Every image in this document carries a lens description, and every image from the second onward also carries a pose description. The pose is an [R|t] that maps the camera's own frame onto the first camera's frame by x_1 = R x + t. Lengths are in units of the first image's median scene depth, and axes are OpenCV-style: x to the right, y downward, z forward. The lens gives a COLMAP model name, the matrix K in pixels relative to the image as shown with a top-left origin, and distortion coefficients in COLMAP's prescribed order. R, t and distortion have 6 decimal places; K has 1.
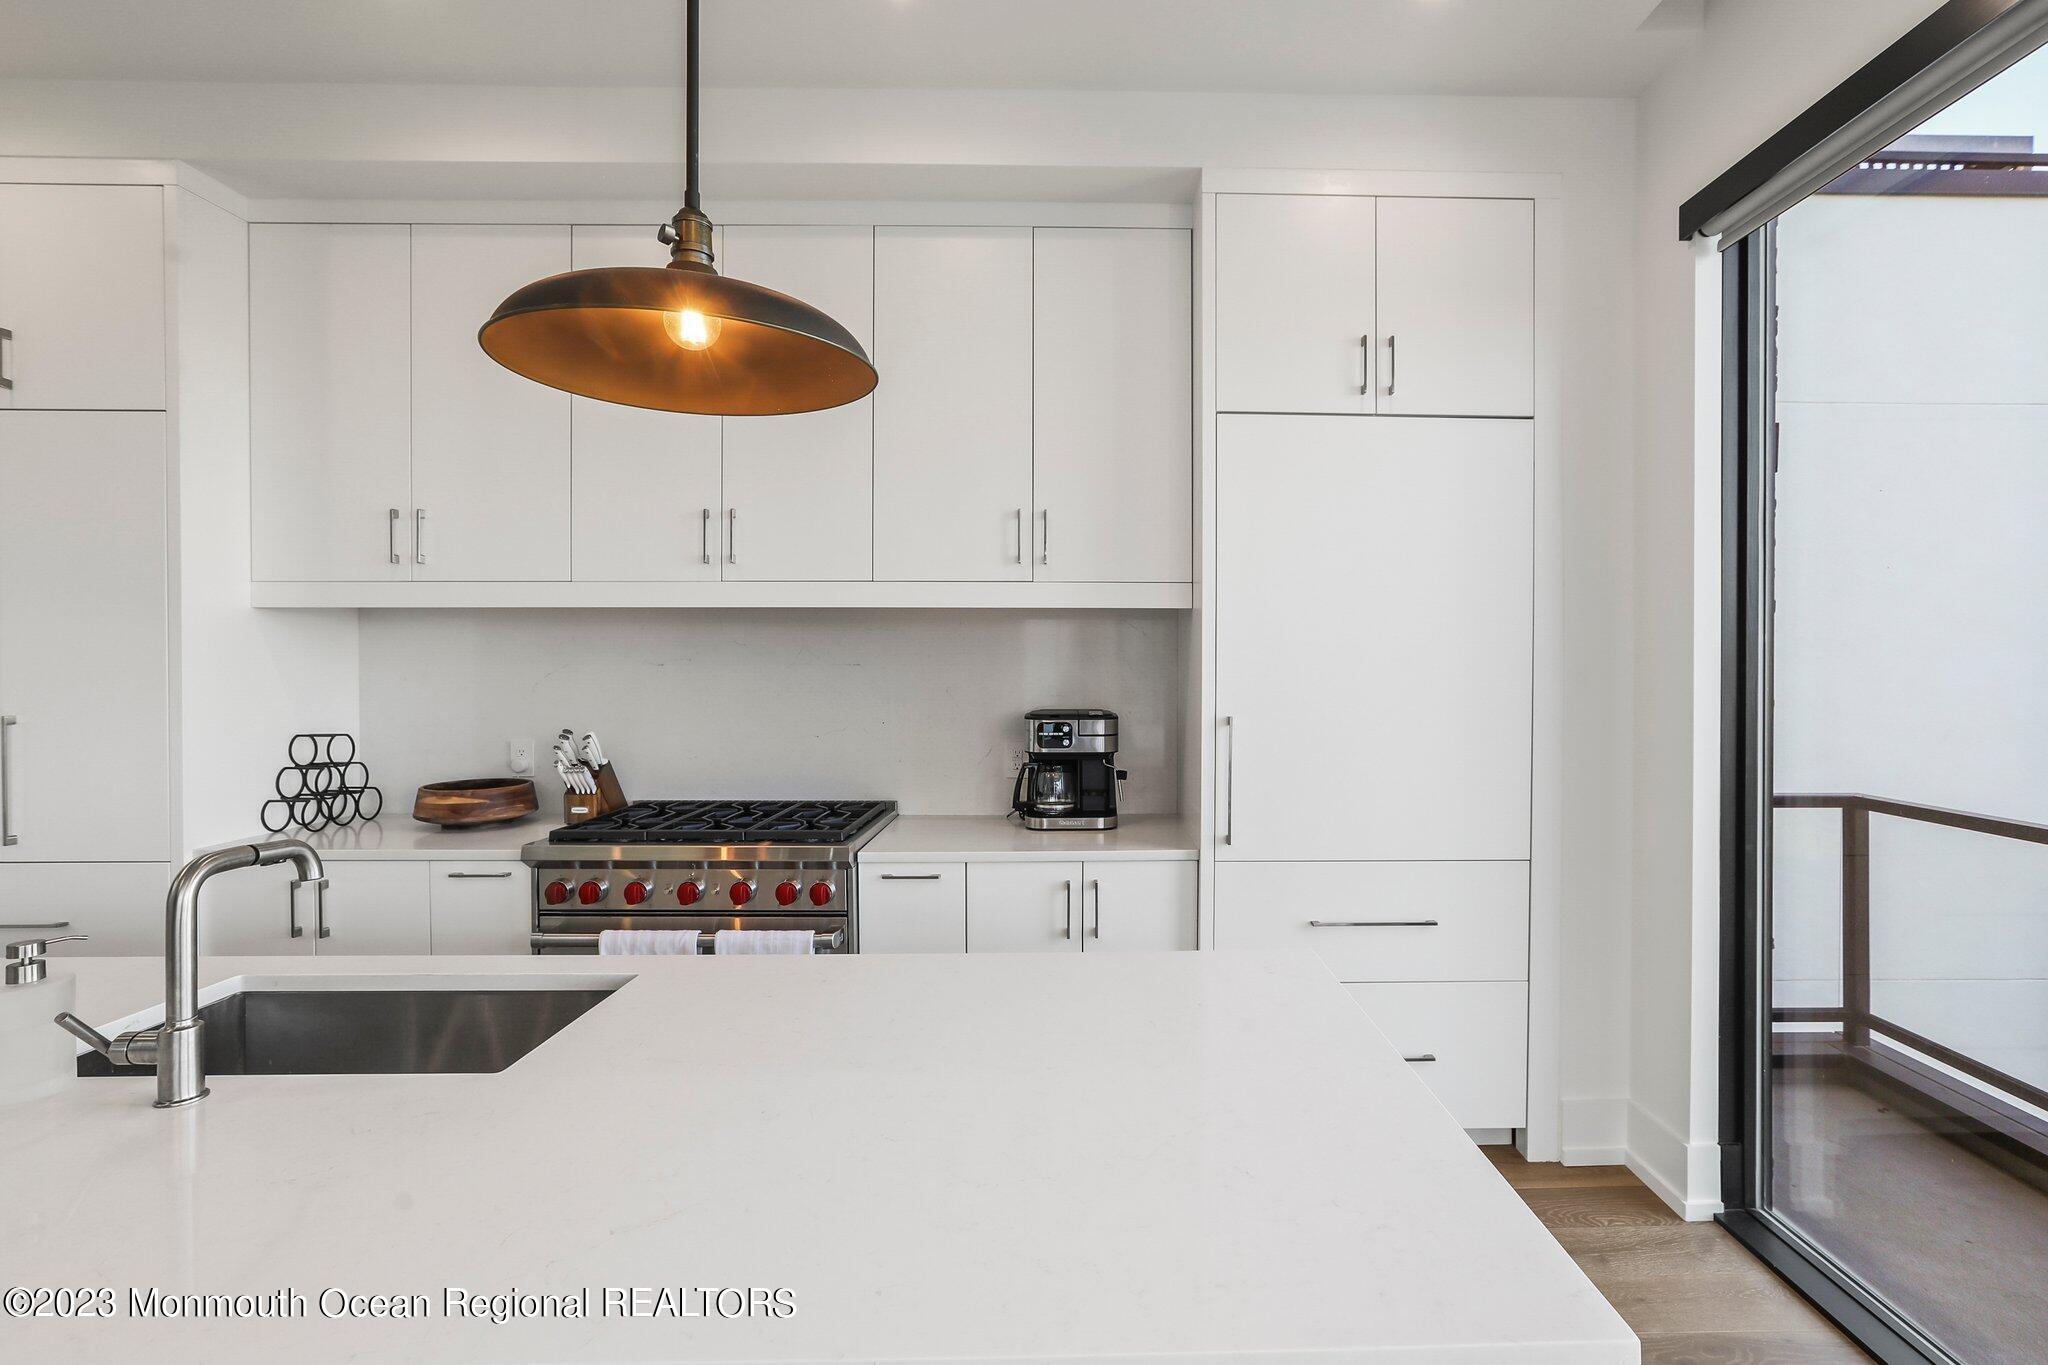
lens RADIAL K [[982.5, 0, 1021.7], [0, 982.5, 675.8], [0, 0, 1]] dist [-0.054125, 0.046828]
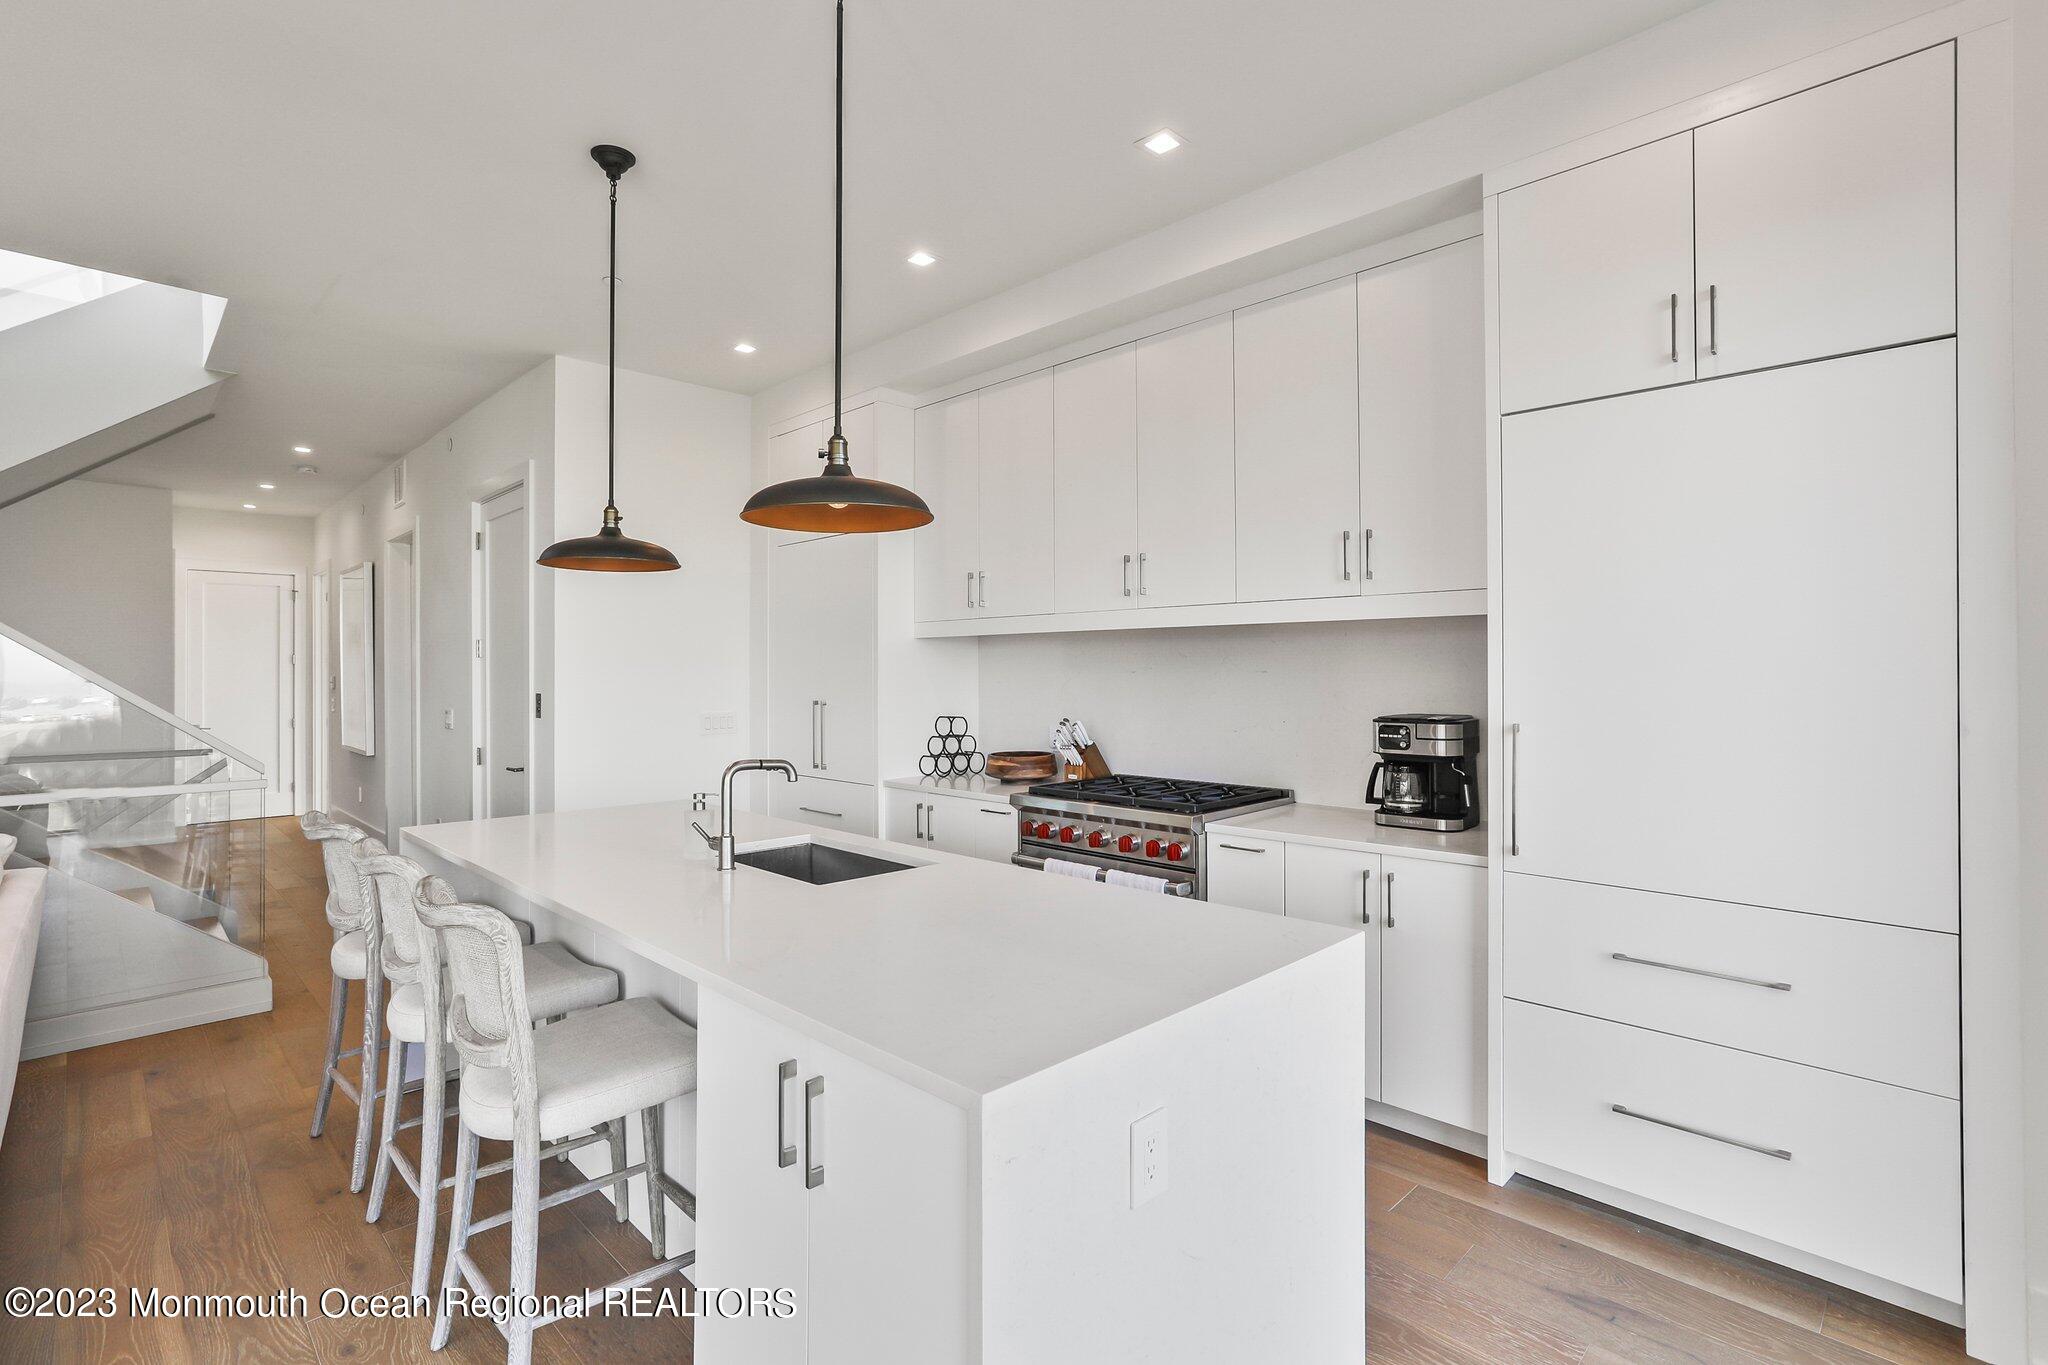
lens RADIAL K [[938.5, 0, 1030.1], [0, 938.5, 670.5], [0, 0, 1]] dist [-0.048977, 0.040336]
pose [[0.705826, -0.004253, -0.708373, 0.480712], [-0.004679, 0.999932, -0.010665, 0.000529], [0.708370, 0.010843, 0.705758, 0.003655]]
